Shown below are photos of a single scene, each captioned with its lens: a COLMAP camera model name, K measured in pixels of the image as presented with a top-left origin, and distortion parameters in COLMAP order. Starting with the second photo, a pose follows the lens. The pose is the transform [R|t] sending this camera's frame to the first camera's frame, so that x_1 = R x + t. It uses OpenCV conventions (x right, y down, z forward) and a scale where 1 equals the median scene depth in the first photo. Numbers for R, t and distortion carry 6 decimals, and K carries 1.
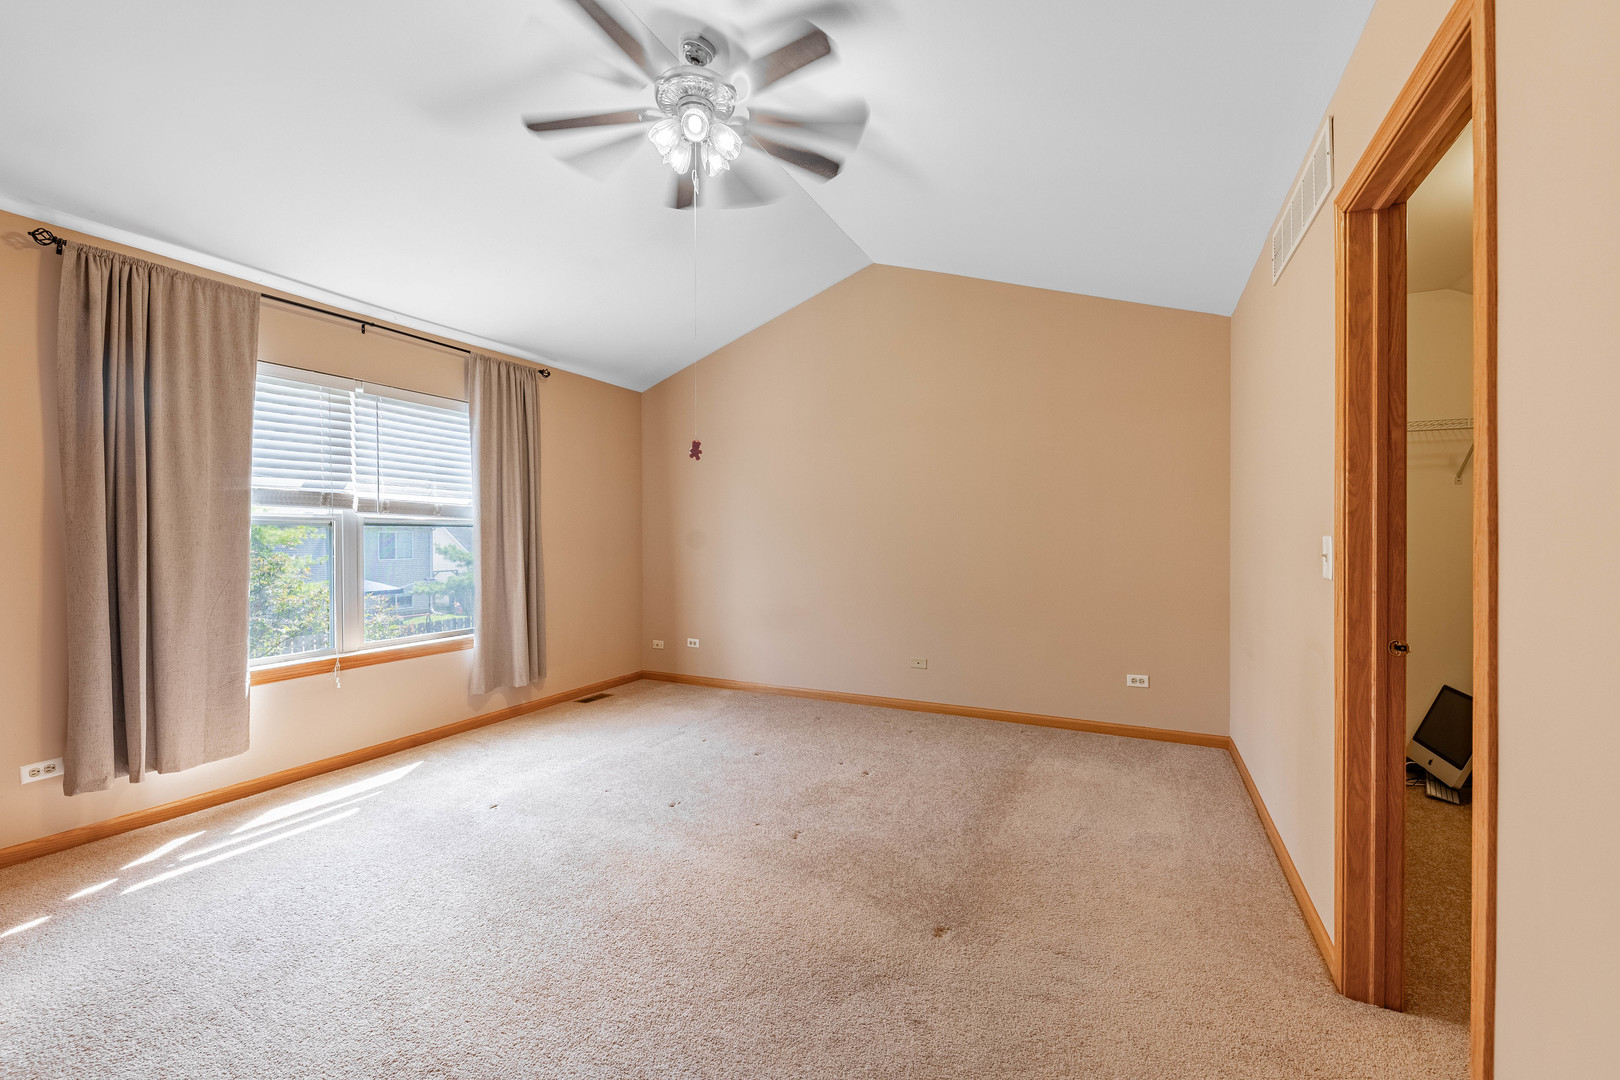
lens RADIAL K [[581.6, 0, 810.0], [0, 581.6, 540.0], [0, 0, 1]] dist [0.000116, -0.000023]
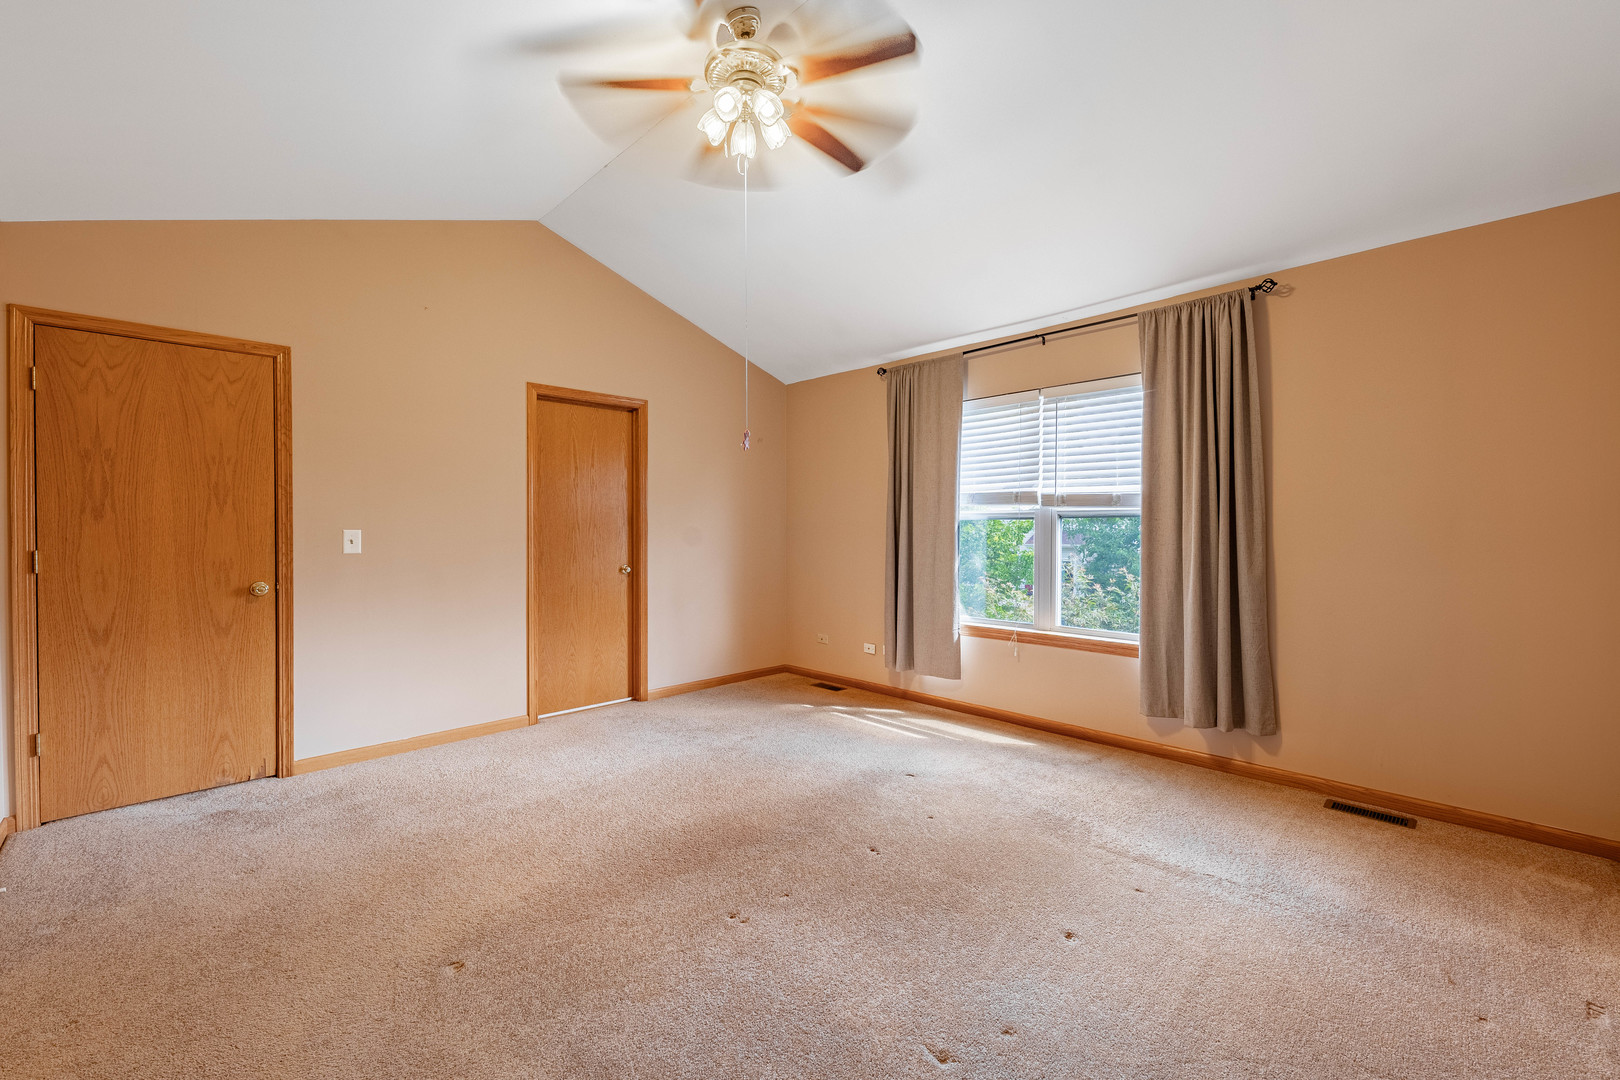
lens RADIAL K [[635.1, 0, 810.0], [0, 635.1, 540.0], [0, 0, 1]] dist [-0.000695, -0.000410]
pose [[-0.264048, 0.011973, -0.964435, 0.501587], [-0.007870, 0.999863, 0.014568, 0.001985], [0.964477, 0.011437, -0.263918, 0.862985]]
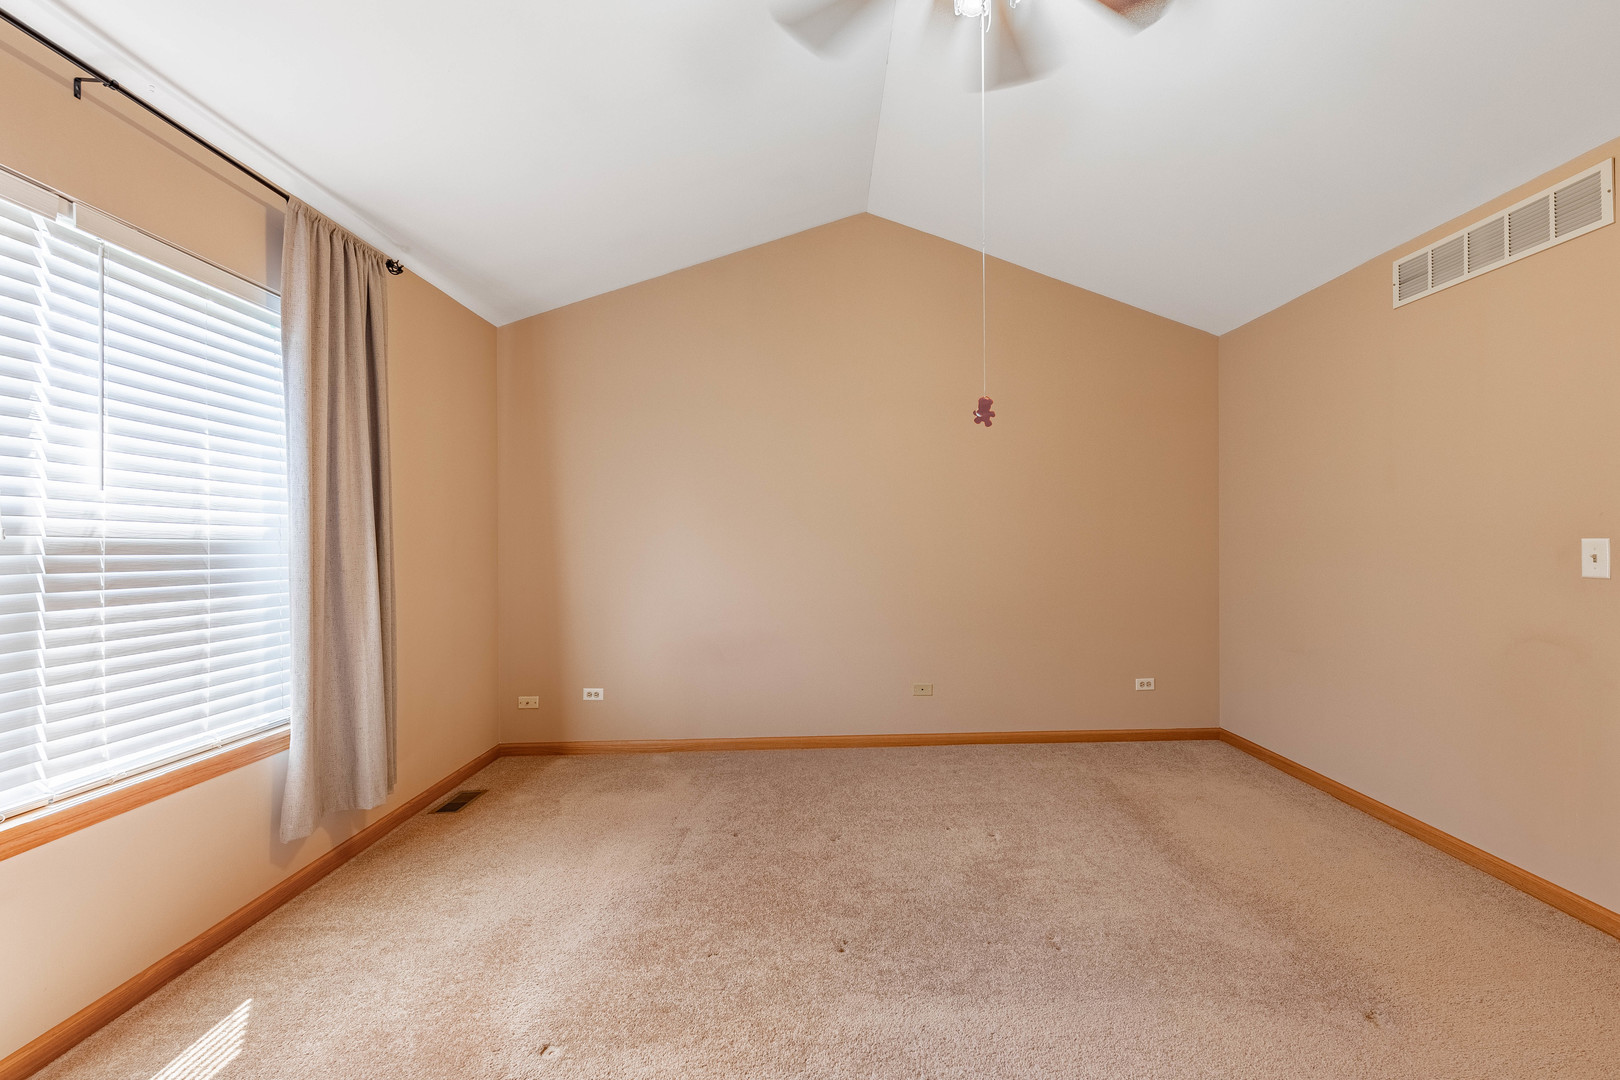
lens RADIAL K [[635.1, 0, 810.0], [0, 635.1, 540.0], [0, 0, 1]] dist [-0.000695, -0.000410]
pose [[0.890659, -0.001298, 0.454670, -0.468340], [0.006161, 0.999939, -0.009212, -0.000598], [-0.454630, 0.011006, 0.890613, 0.292452]]
